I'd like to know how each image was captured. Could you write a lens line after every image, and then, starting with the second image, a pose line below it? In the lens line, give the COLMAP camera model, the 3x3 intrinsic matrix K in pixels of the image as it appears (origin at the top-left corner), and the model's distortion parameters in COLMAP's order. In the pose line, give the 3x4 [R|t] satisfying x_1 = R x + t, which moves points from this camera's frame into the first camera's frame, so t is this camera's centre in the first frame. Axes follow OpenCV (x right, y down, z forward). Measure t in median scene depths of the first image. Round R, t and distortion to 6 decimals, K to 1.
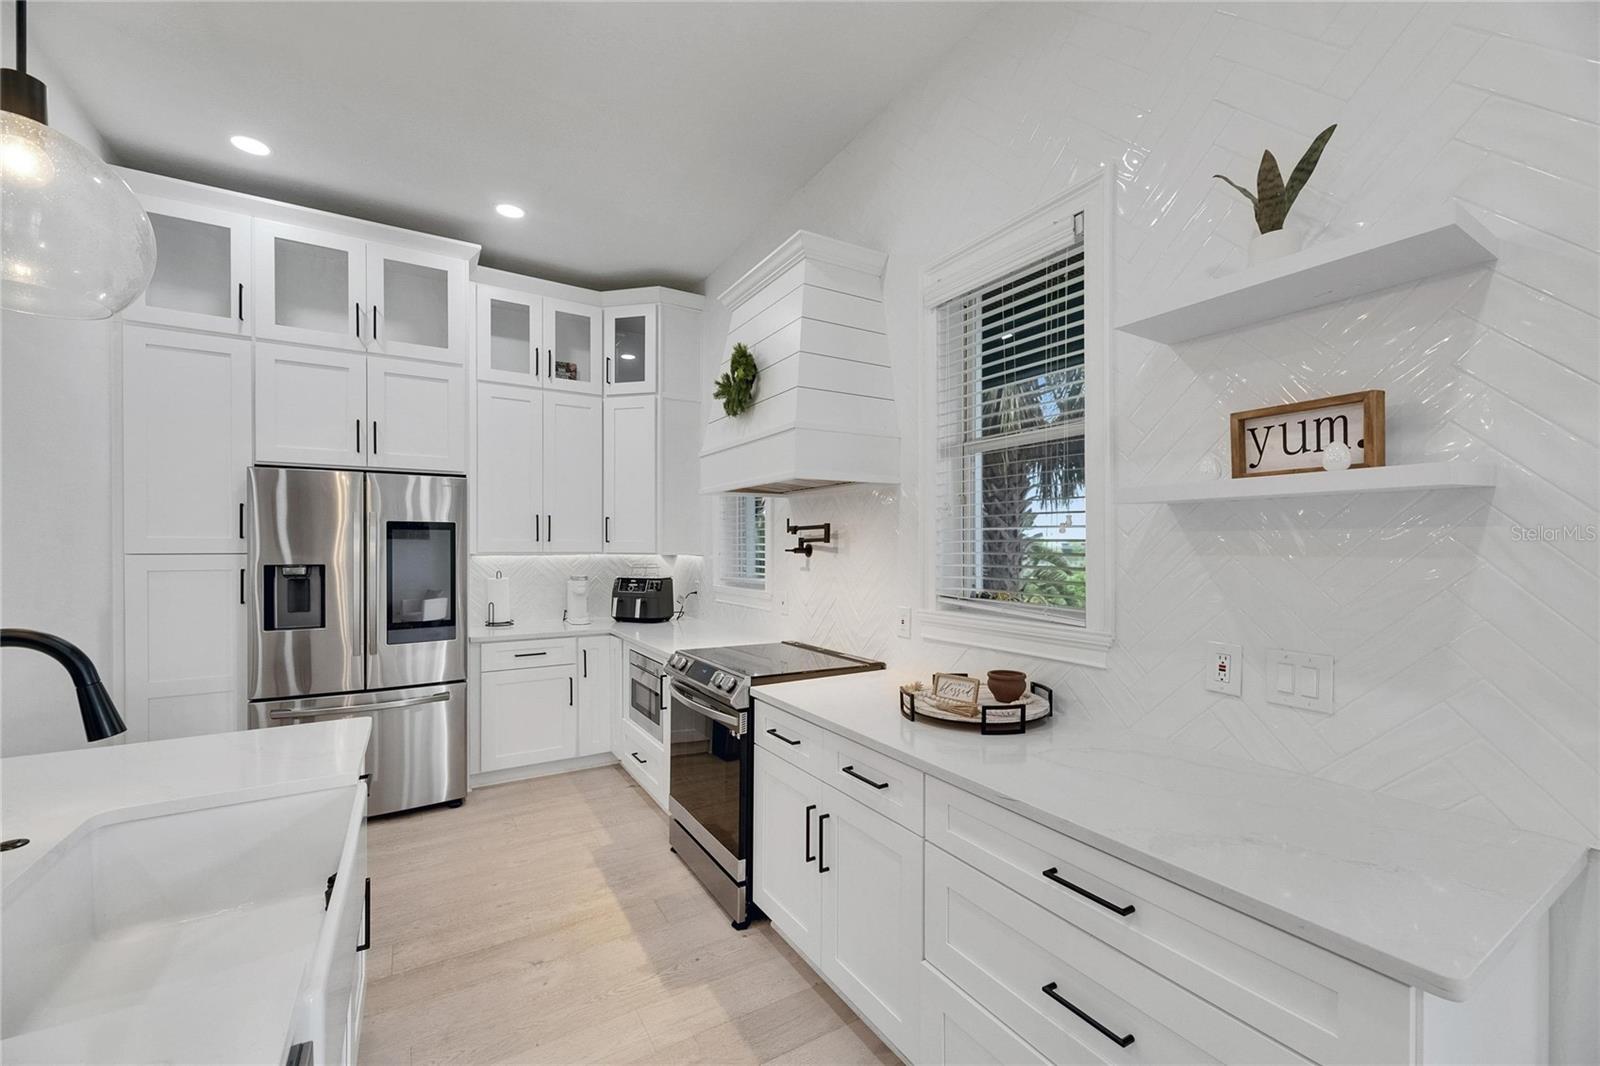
lens RADIAL K [[643.5, 0, 799.2], [0, 643.5, 546.9], [0, 0, 1]] dist [0.011805, -0.002739]
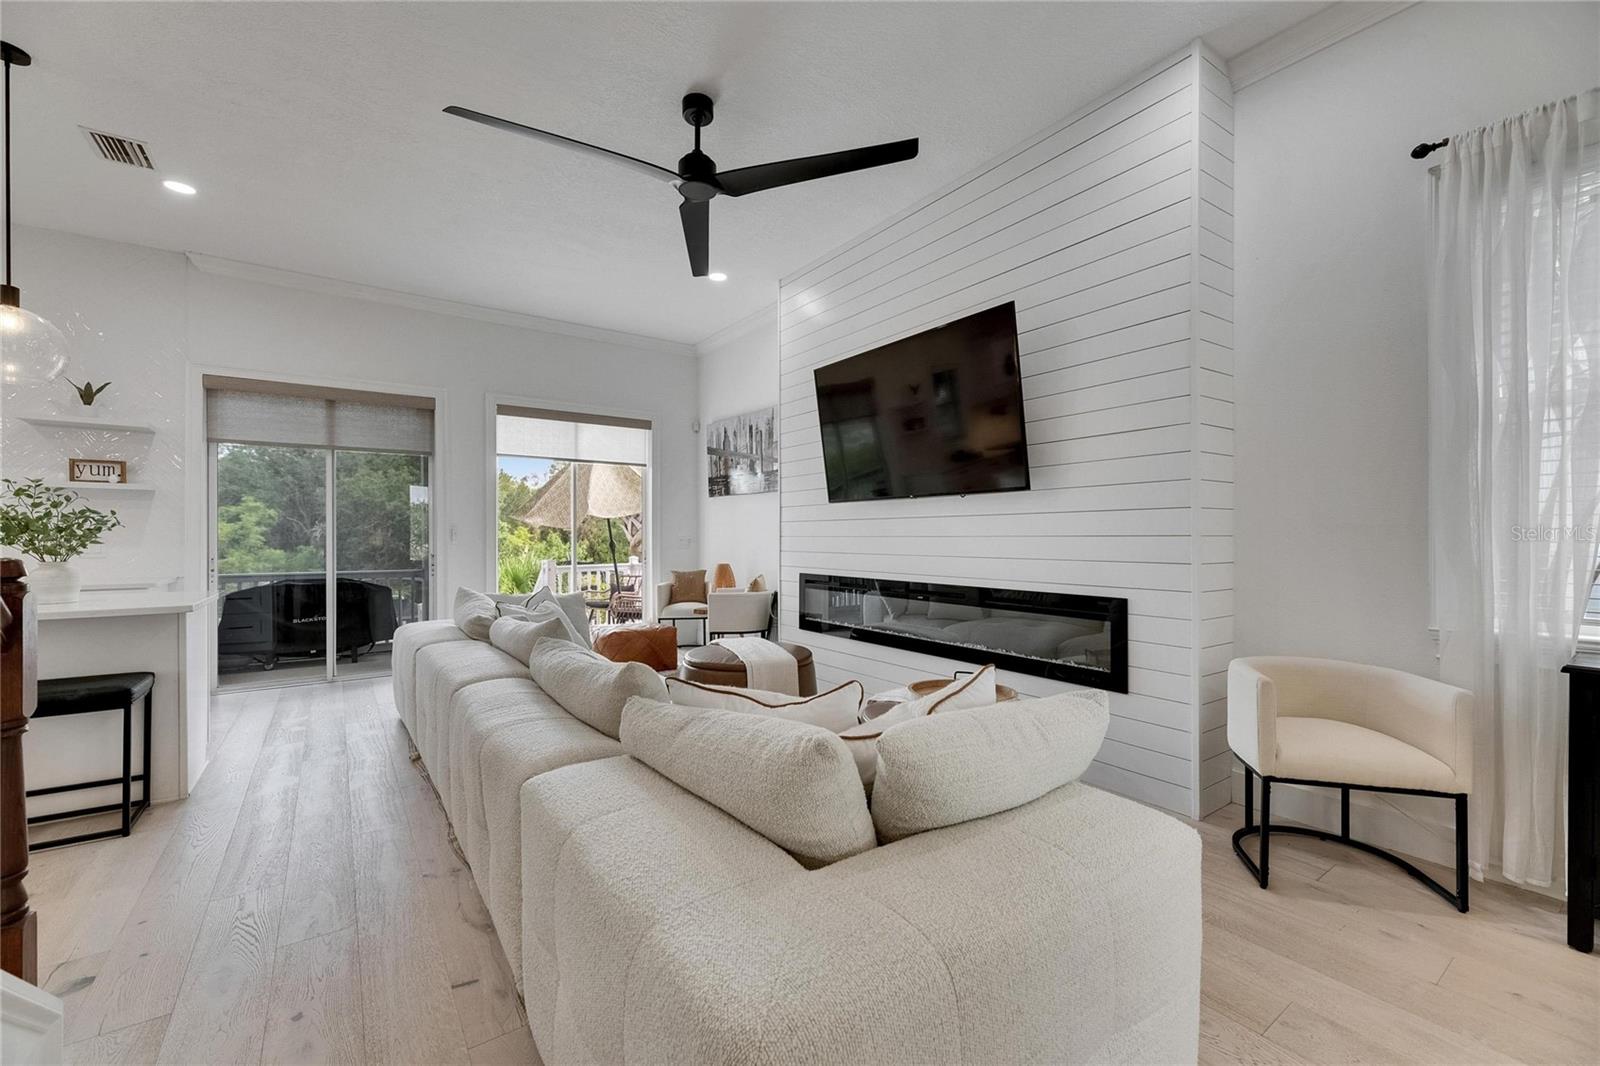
lens RADIAL K [[643.5, 0, 809.2], [0, 643.5, 542.2], [0, 0, 1]] dist [0.011805, -0.002739]
pose [[-0.081611, -0.003974, 0.996656, -1.083438], [0.001842, 0.999990, 0.004139, 0.070778], [-0.996663, 0.002174, -0.081602, -0.894211]]
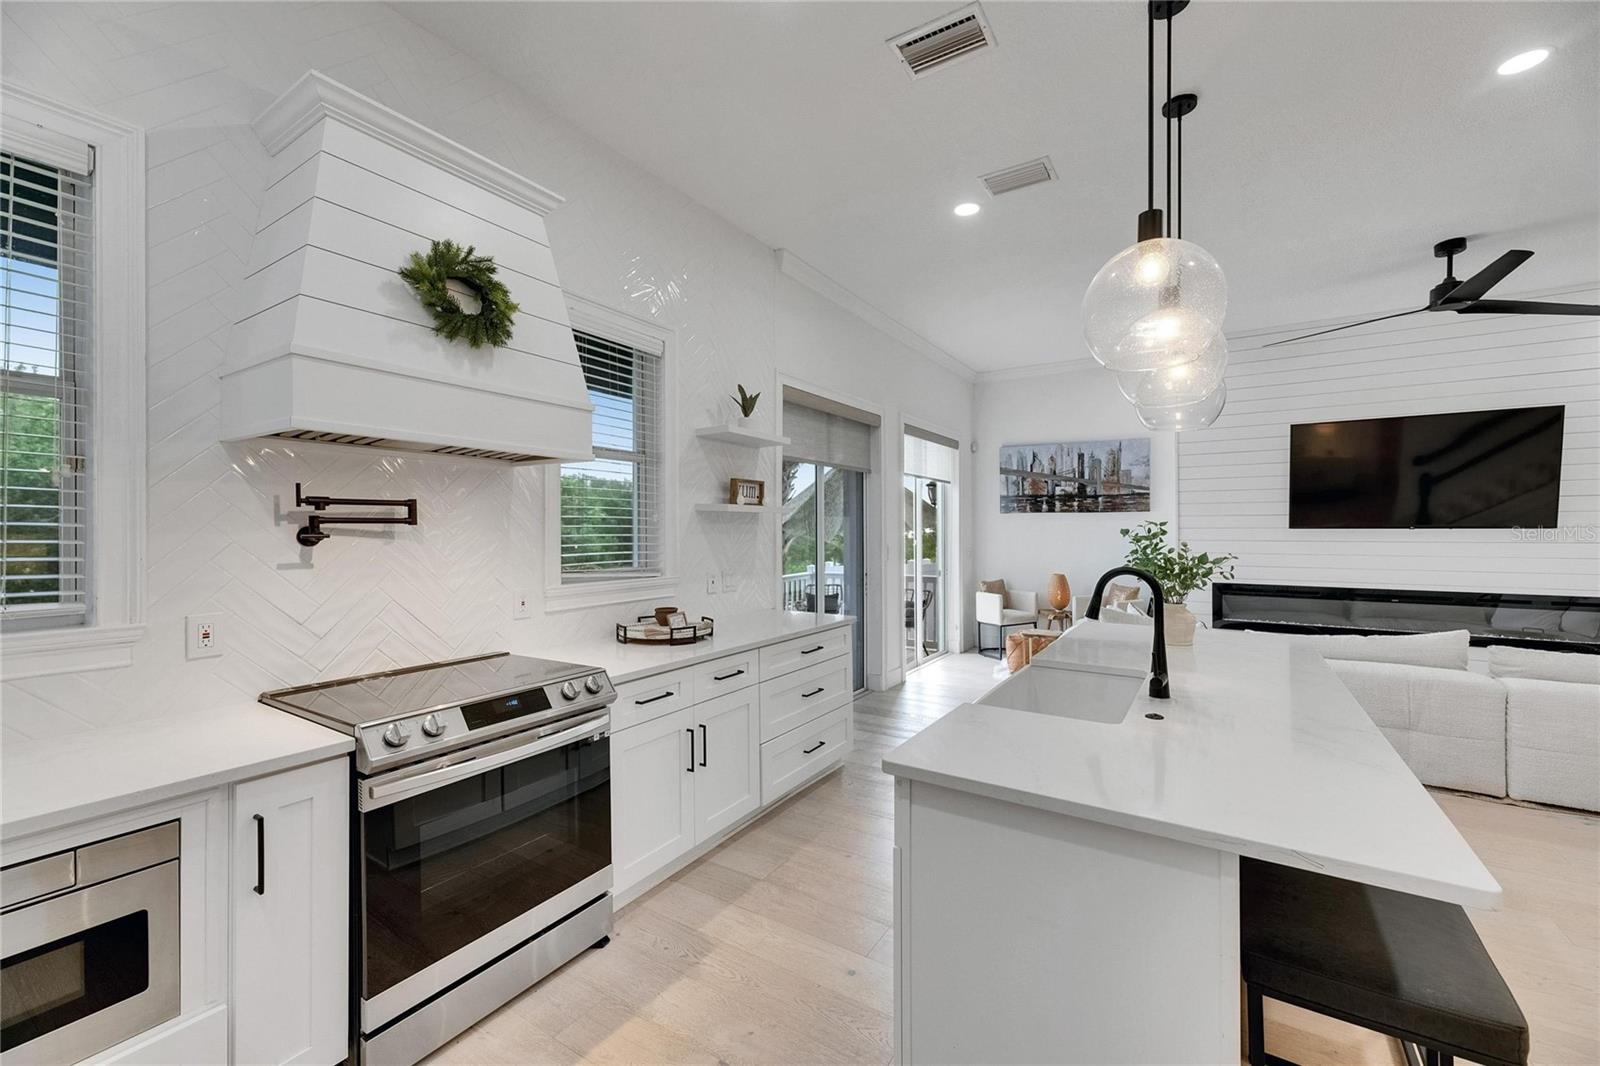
lens RADIAL K [[643.5, 0, 796.9], [0, 643.5, 531.8], [0, 0, 1]] dist [0.011805, -0.002739]
pose [[-0.436668, 0.002553, 0.899619, -0.740735], [0.003324, 0.999994, -0.001224, 0.003539], [-0.899617, 0.002456, -0.436674, 0.816286]]
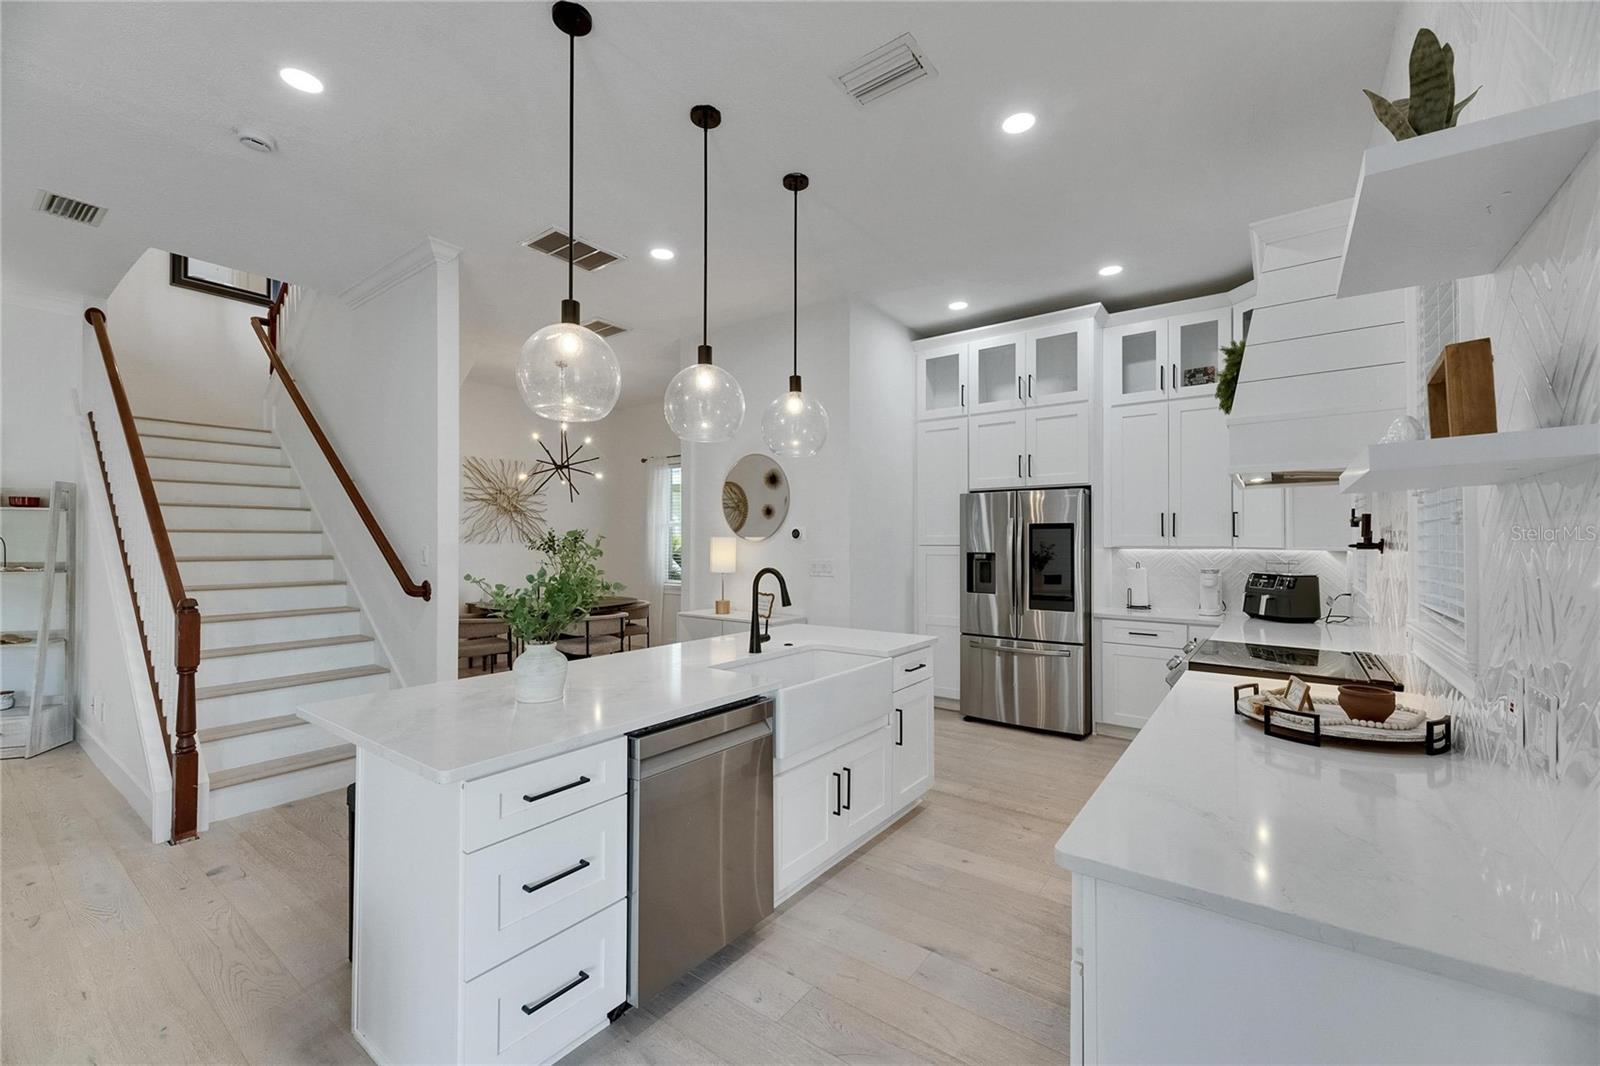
lens RADIAL K [[643.5, 0, 811.1], [0, 643.5, 536.1], [0, 0, 1]] dist [0.011805, -0.002739]
pose [[0.389307, -0.008715, -0.921067, 0.483927], [0.000356, 0.999957, -0.009311, 0.000929], [0.921108, 0.003297, 0.389294, -0.006524]]
